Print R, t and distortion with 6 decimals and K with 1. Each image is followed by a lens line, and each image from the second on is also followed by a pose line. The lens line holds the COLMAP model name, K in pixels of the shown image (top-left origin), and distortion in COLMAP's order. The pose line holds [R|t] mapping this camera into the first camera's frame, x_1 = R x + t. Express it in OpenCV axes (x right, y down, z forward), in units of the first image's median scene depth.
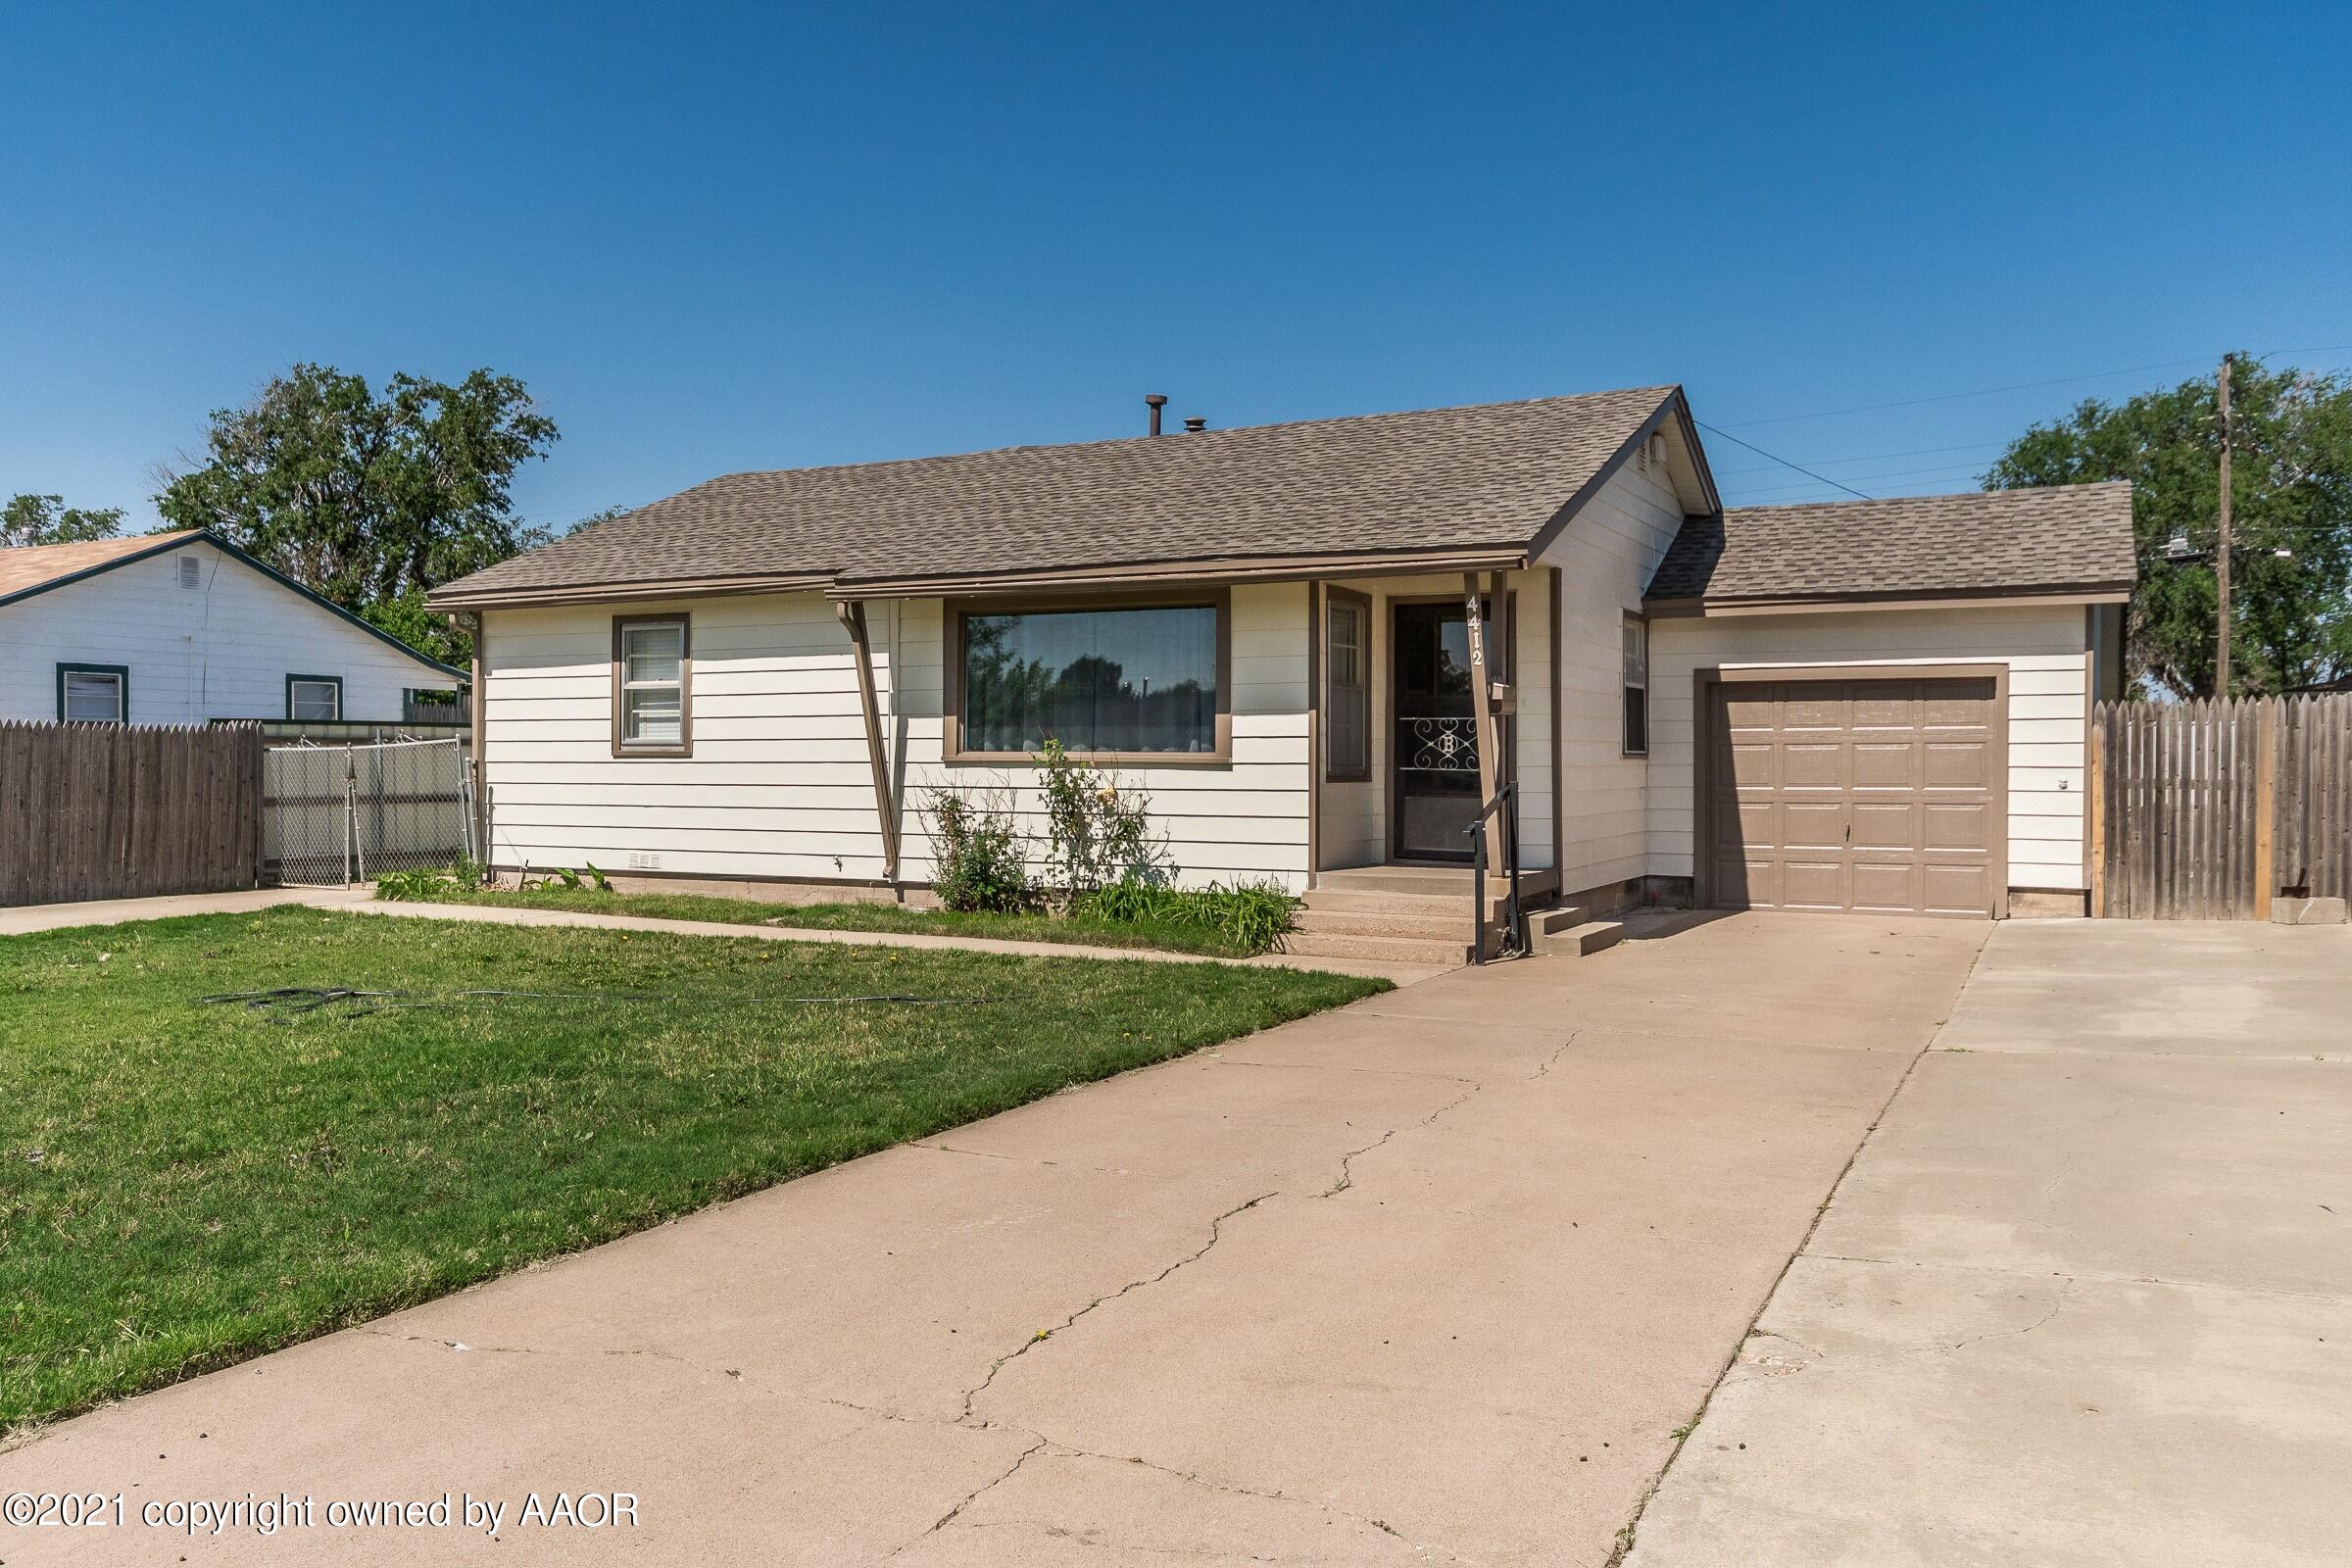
lens RADIAL K [[1845.2, 0, 1159.1], [0, 1845.2, 806.6], [0, 0, 1]] dist [-0.011594, 0.000054]
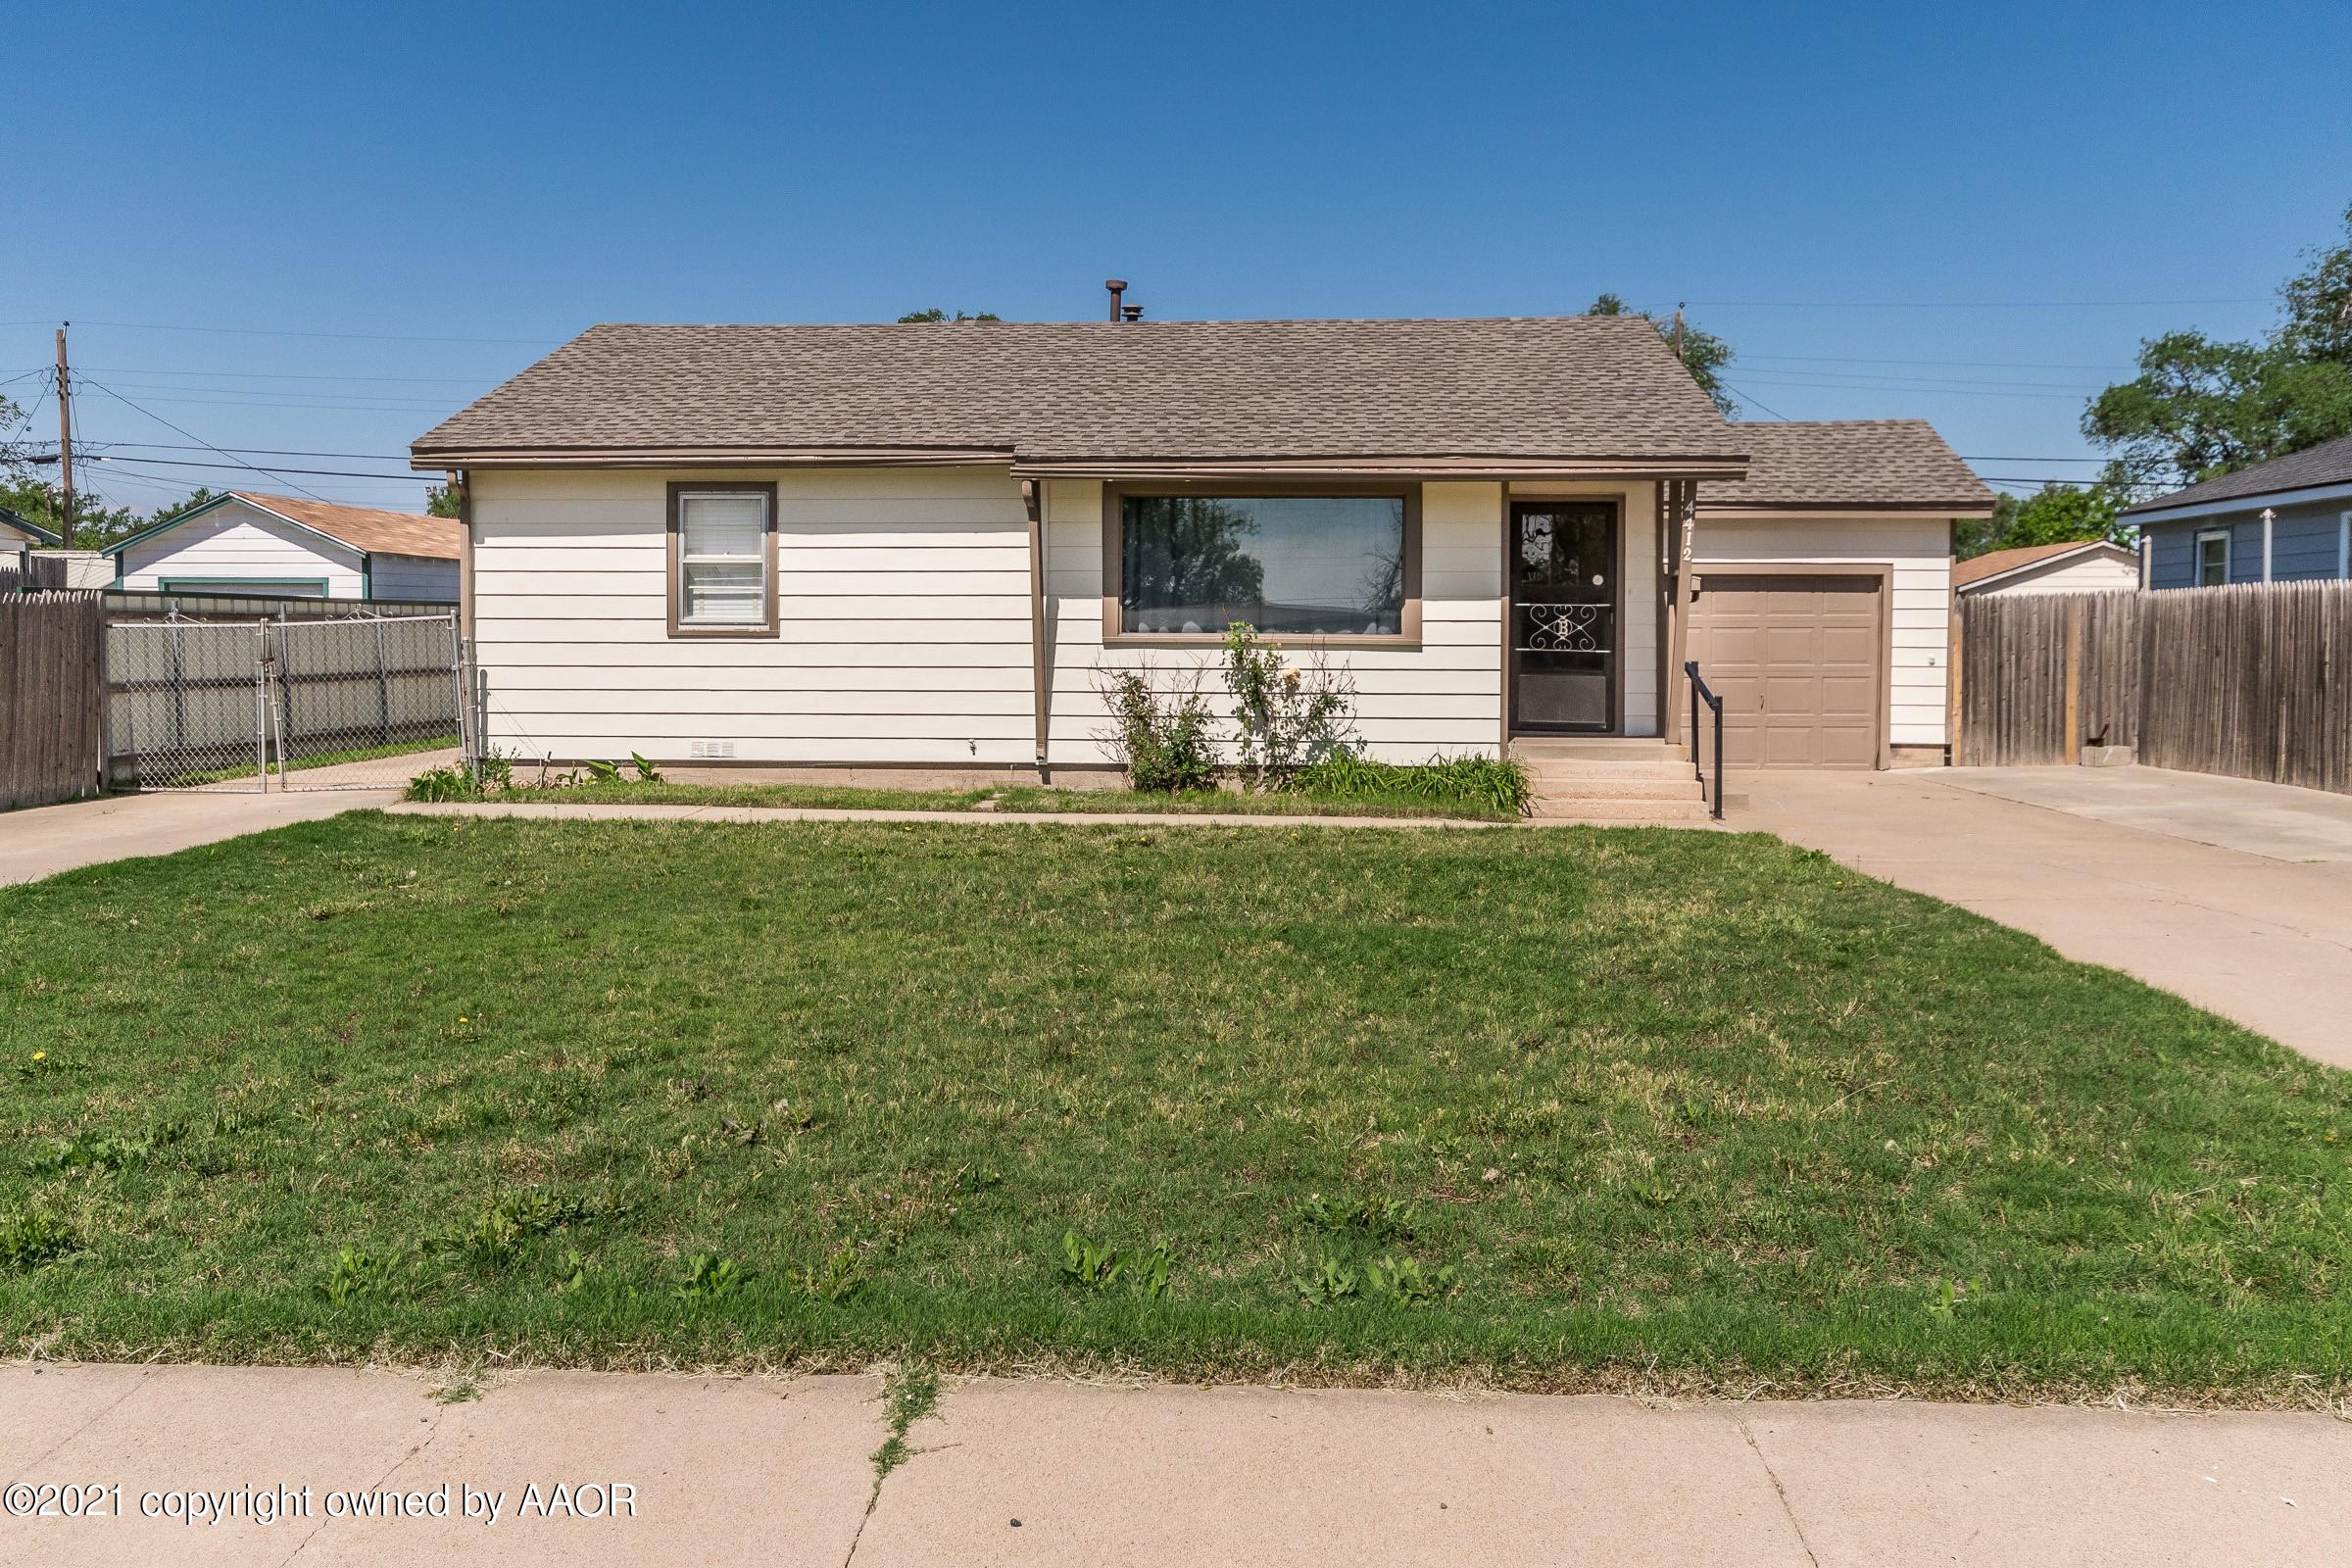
lens RADIAL K [[1845.2, 0, 1172.5], [0, 1845.2, 765.1], [0, 0, 1]] dist [-0.011594, 0.000054]
pose [[0.910054, -0.027295, 0.413590, -0.499476], [0.008116, 0.998812, 0.048057, -0.005814], [-0.414410, -0.040378, 0.909194, 0.066827]]
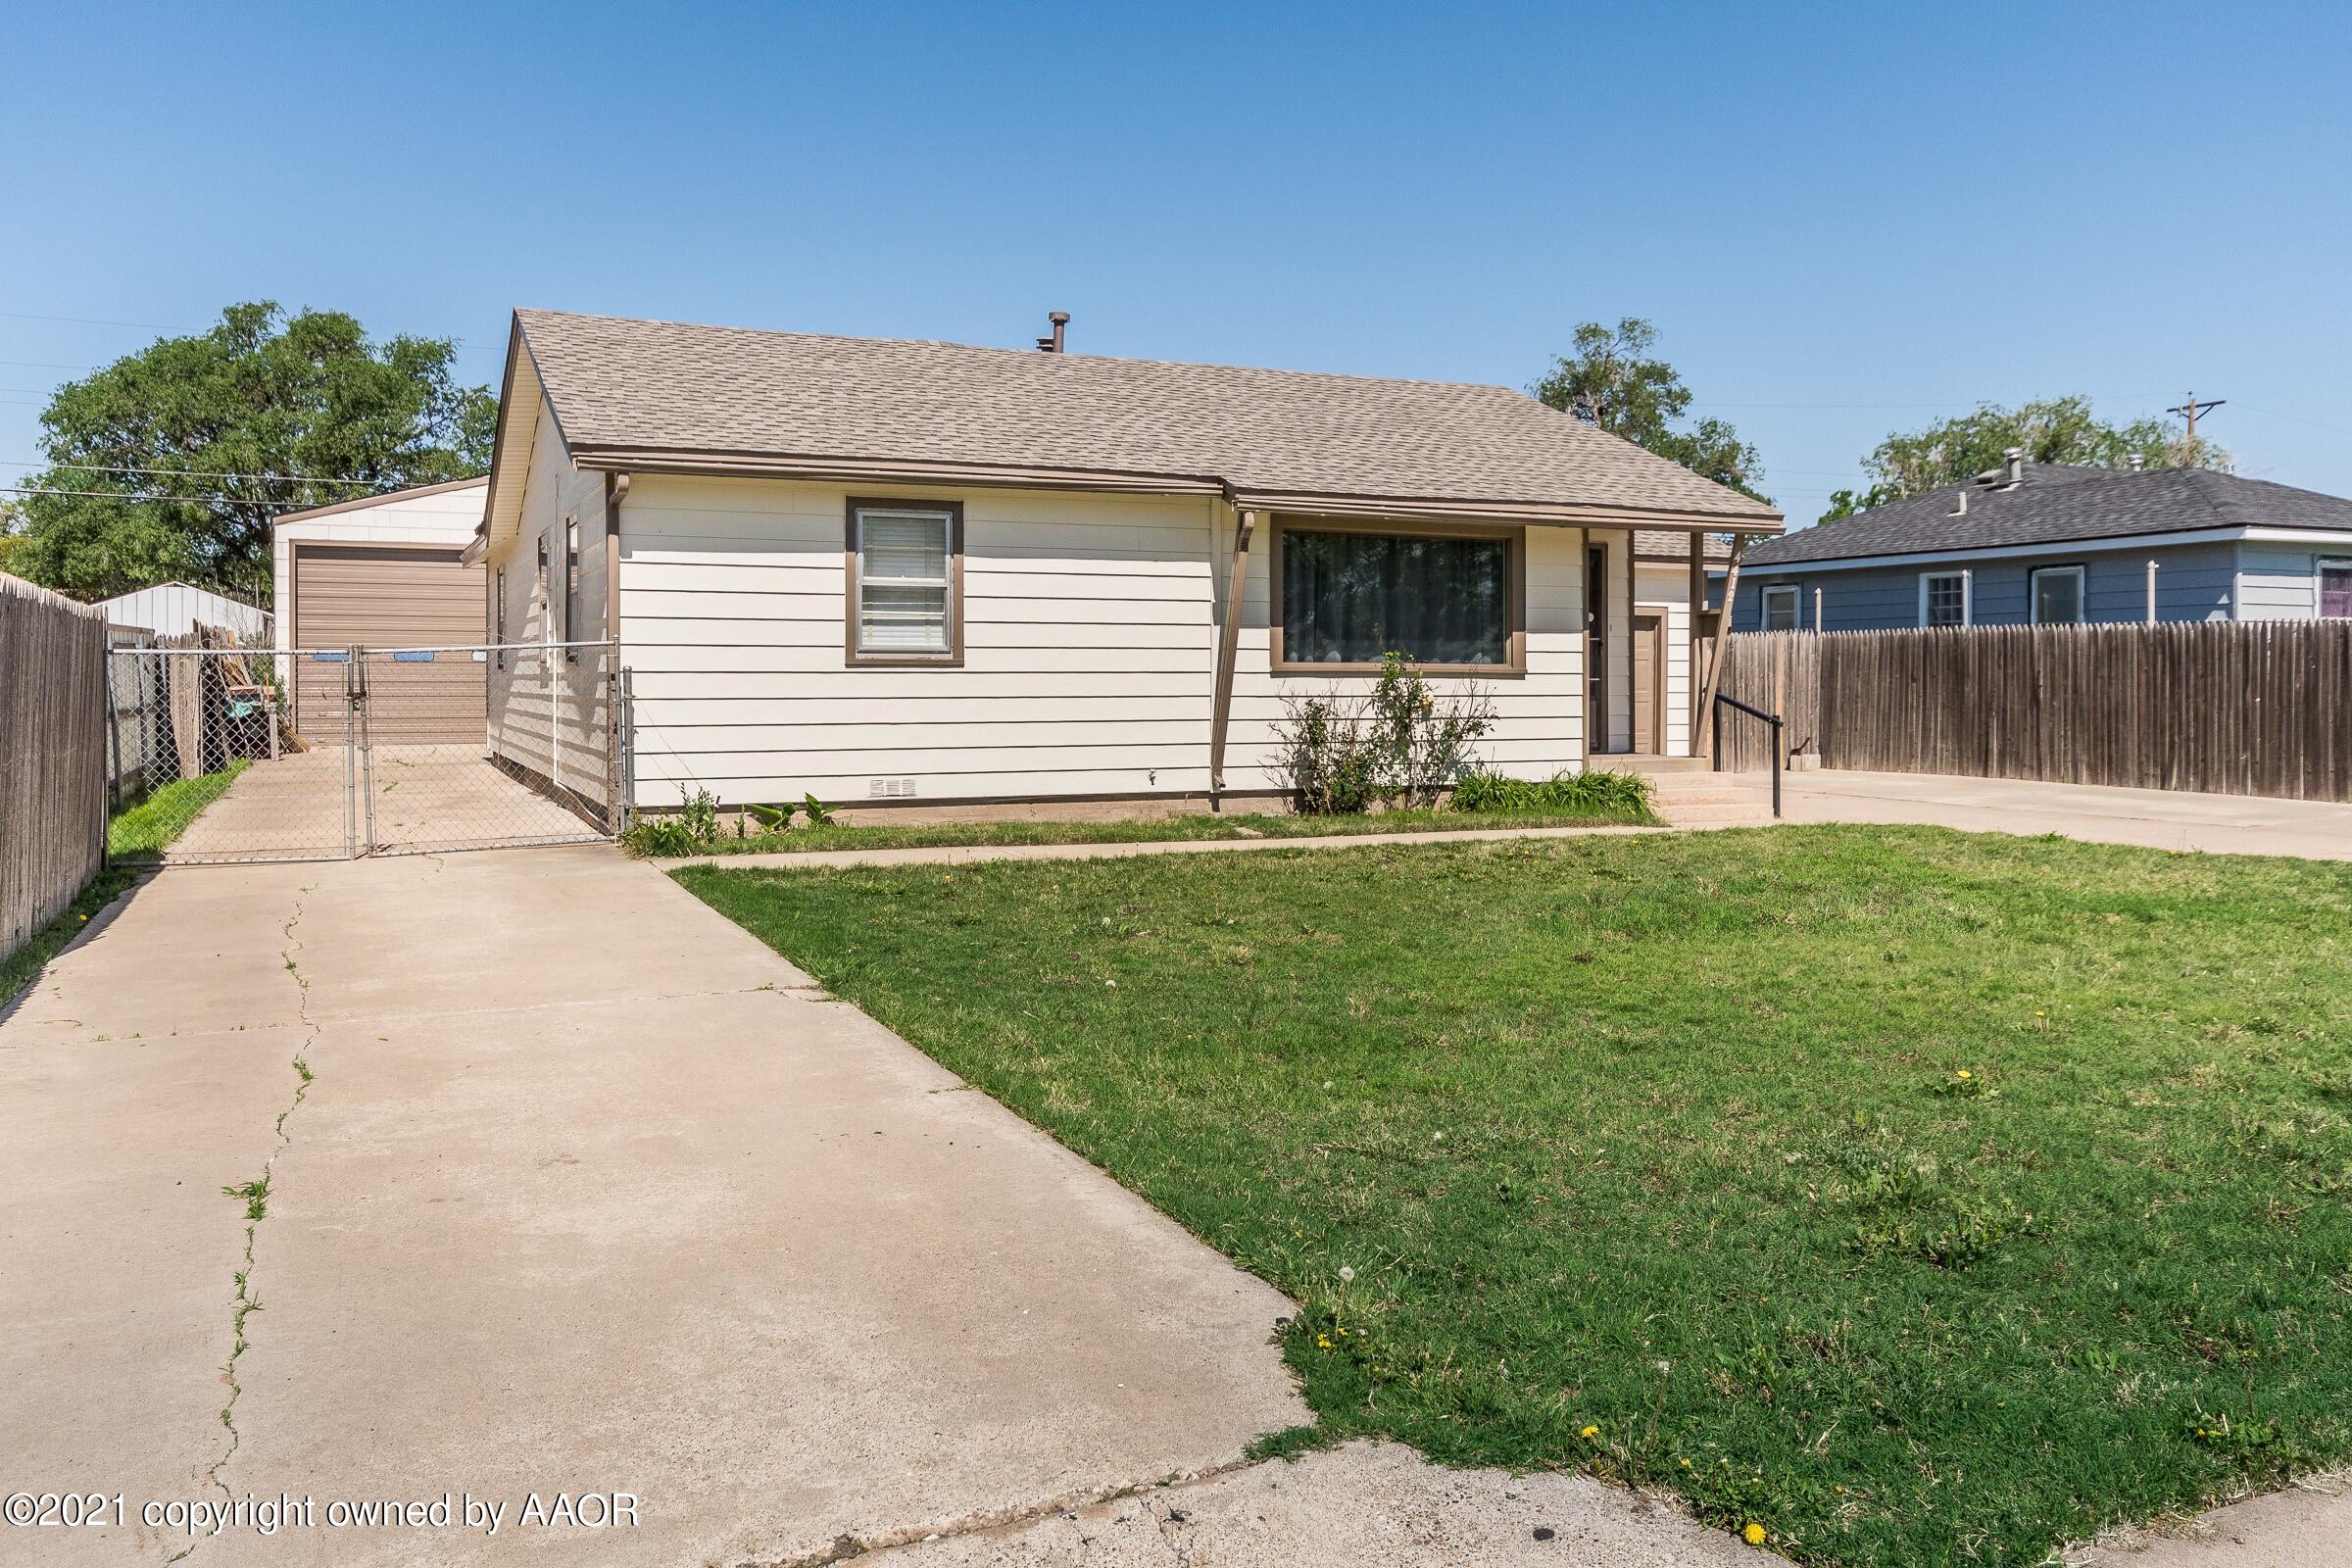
lens RADIAL K [[1845.2, 0, 1172.2], [0, 1845.2, 765.3], [0, 0, 1]] dist [-0.011594, 0.000054]
pose [[0.600280, -0.038529, 0.798861, -0.976046], [0.019959, 0.999250, 0.033197, -0.007435], [-0.799541, -0.003983, 0.600599, 0.422636]]
